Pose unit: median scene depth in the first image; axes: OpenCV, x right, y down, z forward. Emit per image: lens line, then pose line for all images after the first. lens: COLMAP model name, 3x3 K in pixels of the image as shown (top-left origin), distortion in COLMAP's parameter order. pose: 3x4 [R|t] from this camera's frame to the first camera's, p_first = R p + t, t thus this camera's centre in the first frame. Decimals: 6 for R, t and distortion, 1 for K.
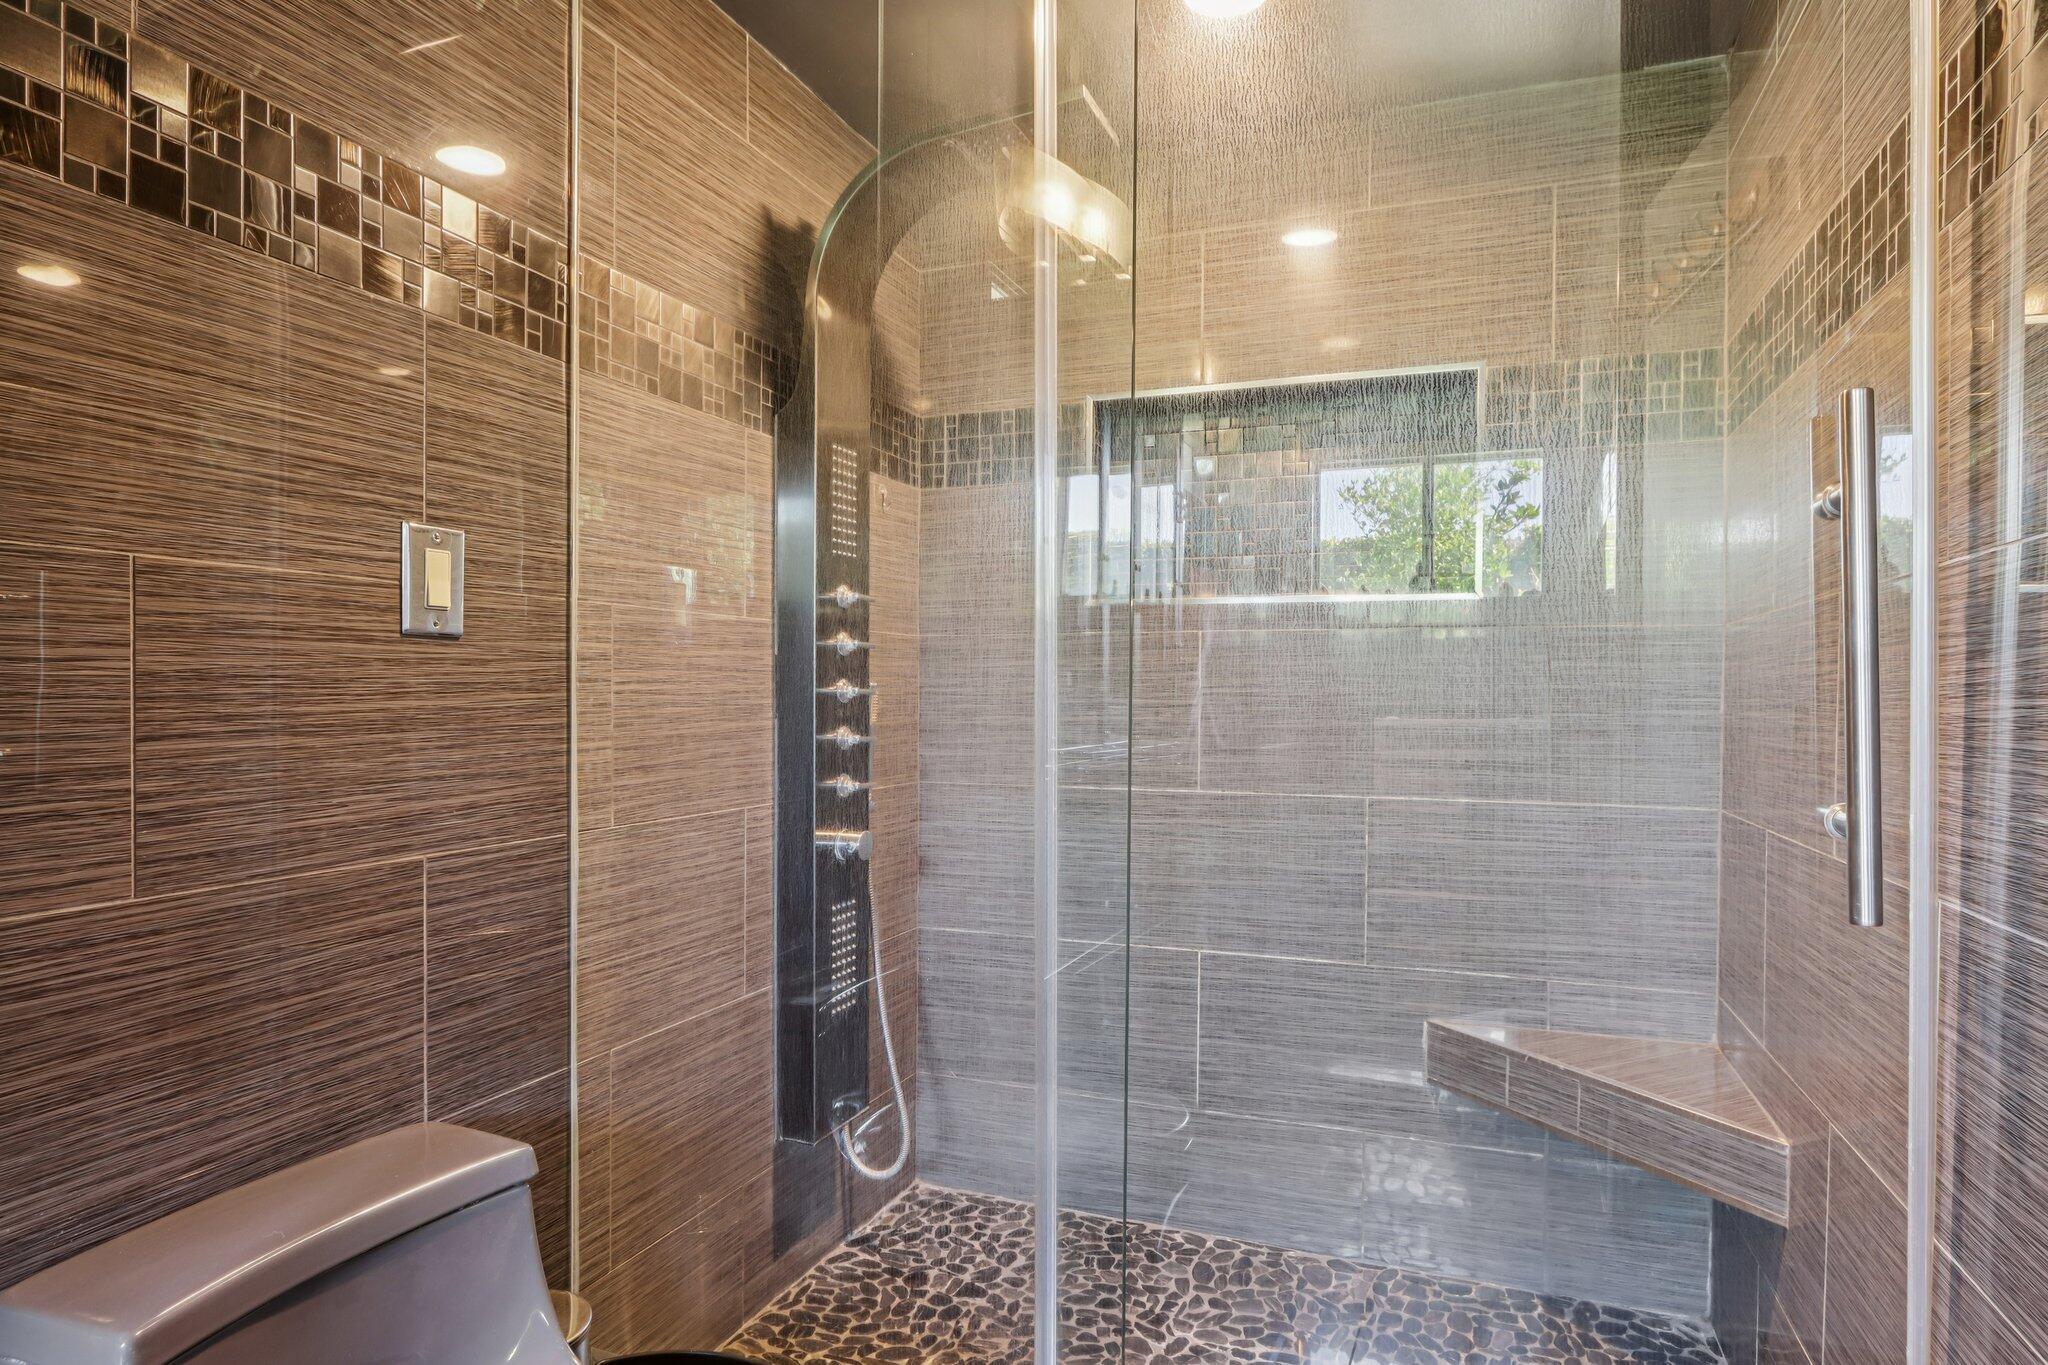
lens RADIAL K [[1138.9, 0, 1033.9], [0, 1138.9, 687.6], [0, 0, 1]] dist [-0.009671, 0.002914]
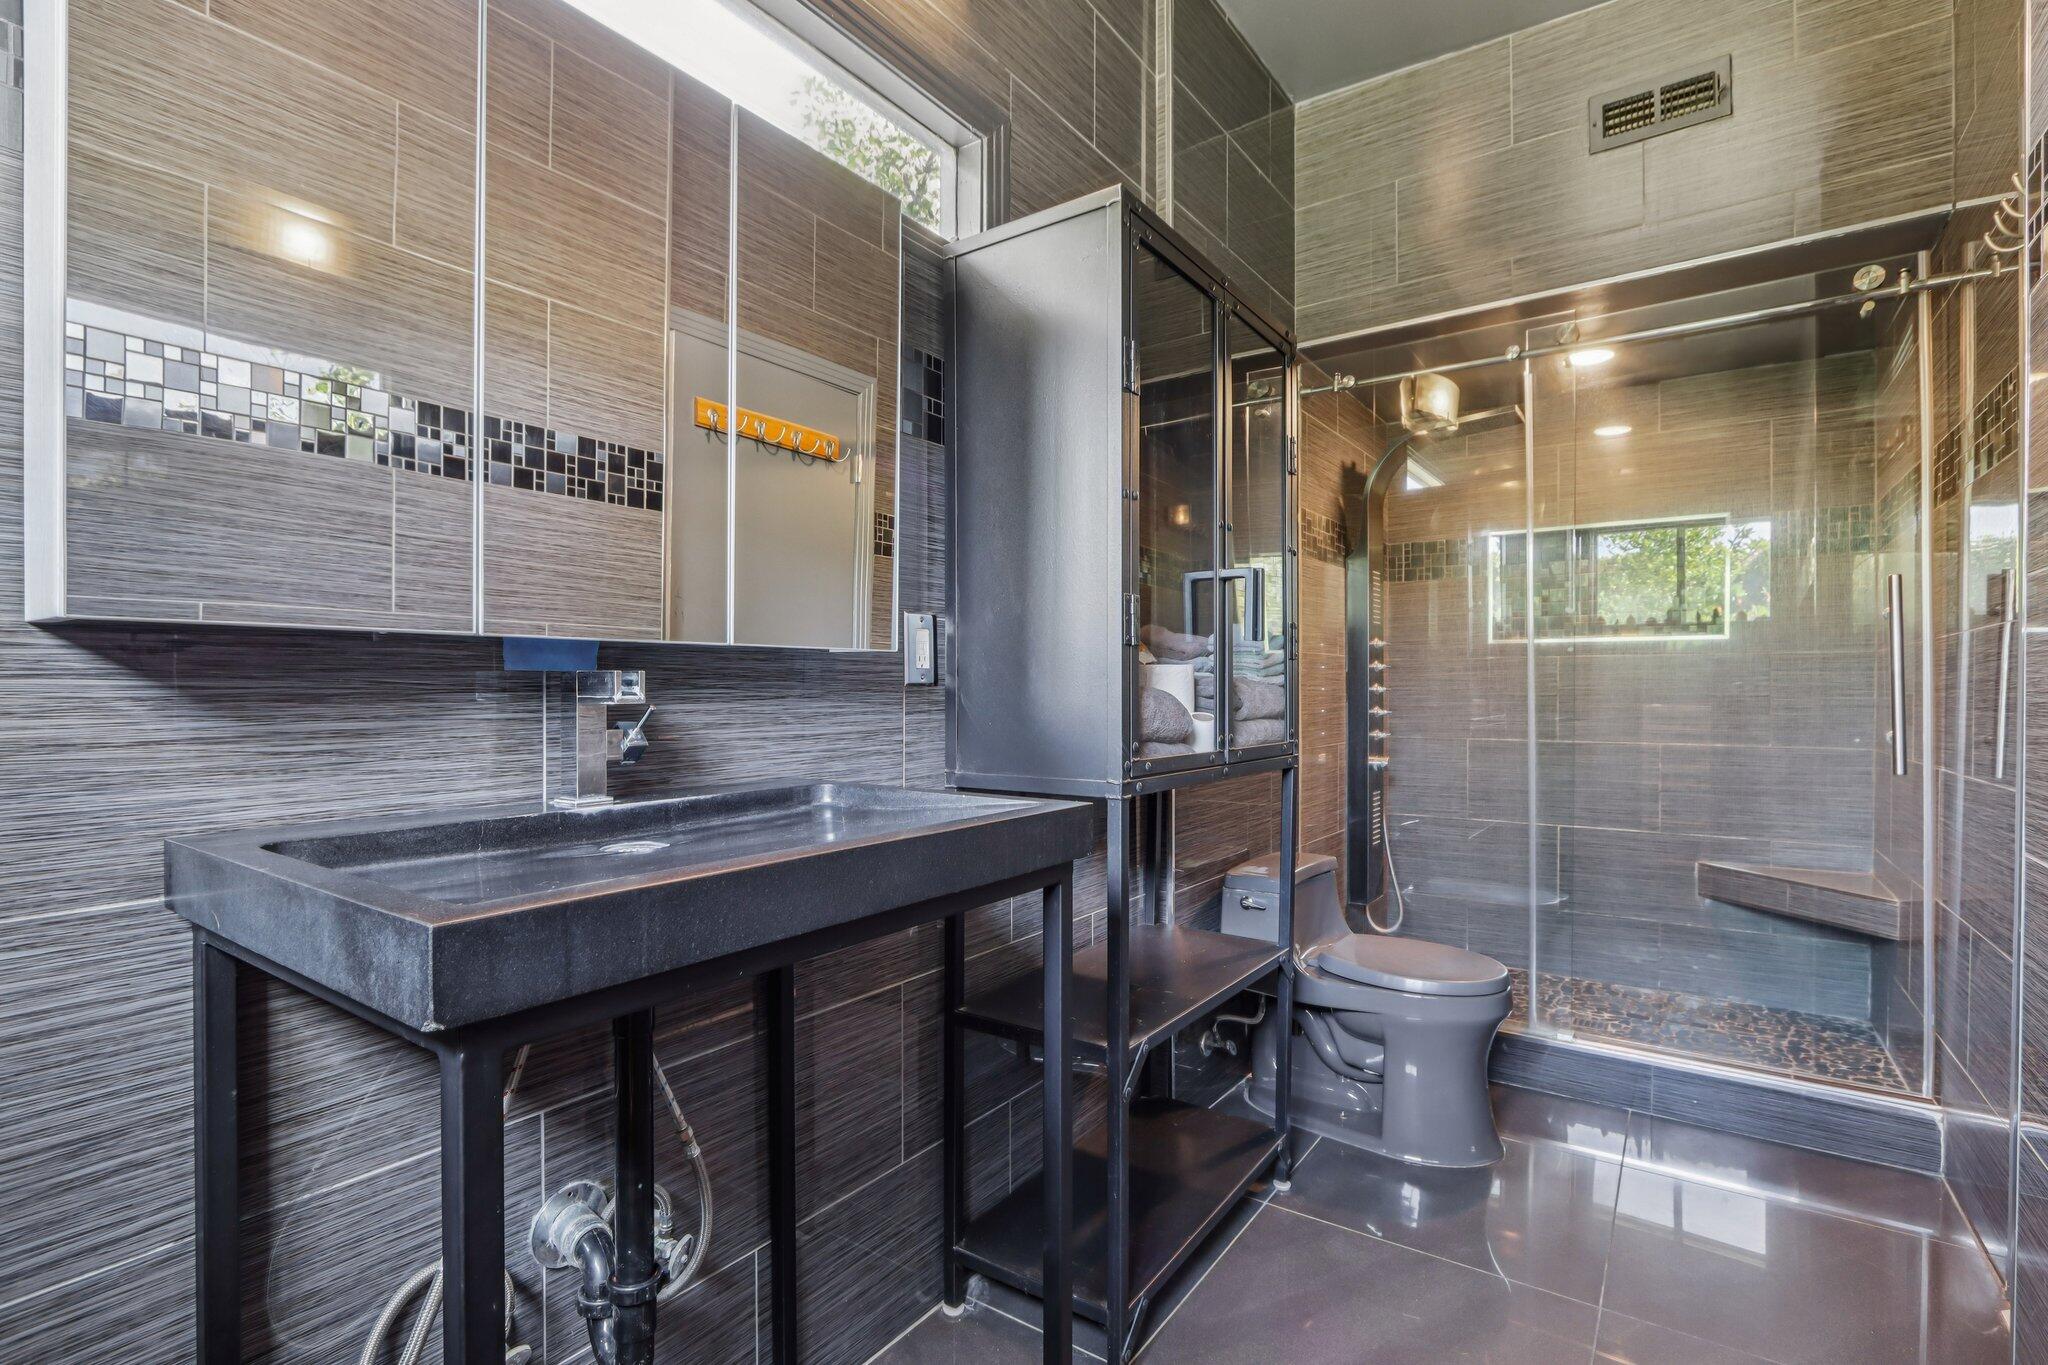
lens RADIAL K [[990.6, 0, 1008.4], [0, 990.6, 684.3], [0, 0, 1]] dist [-0.011449, 0.003237]
pose [[0.970113, -0.006319, -0.242572, -0.377406], [0.005560, 0.999977, -0.003816, -0.002881], [0.242591, 0.002353, 0.970126, -0.895971]]
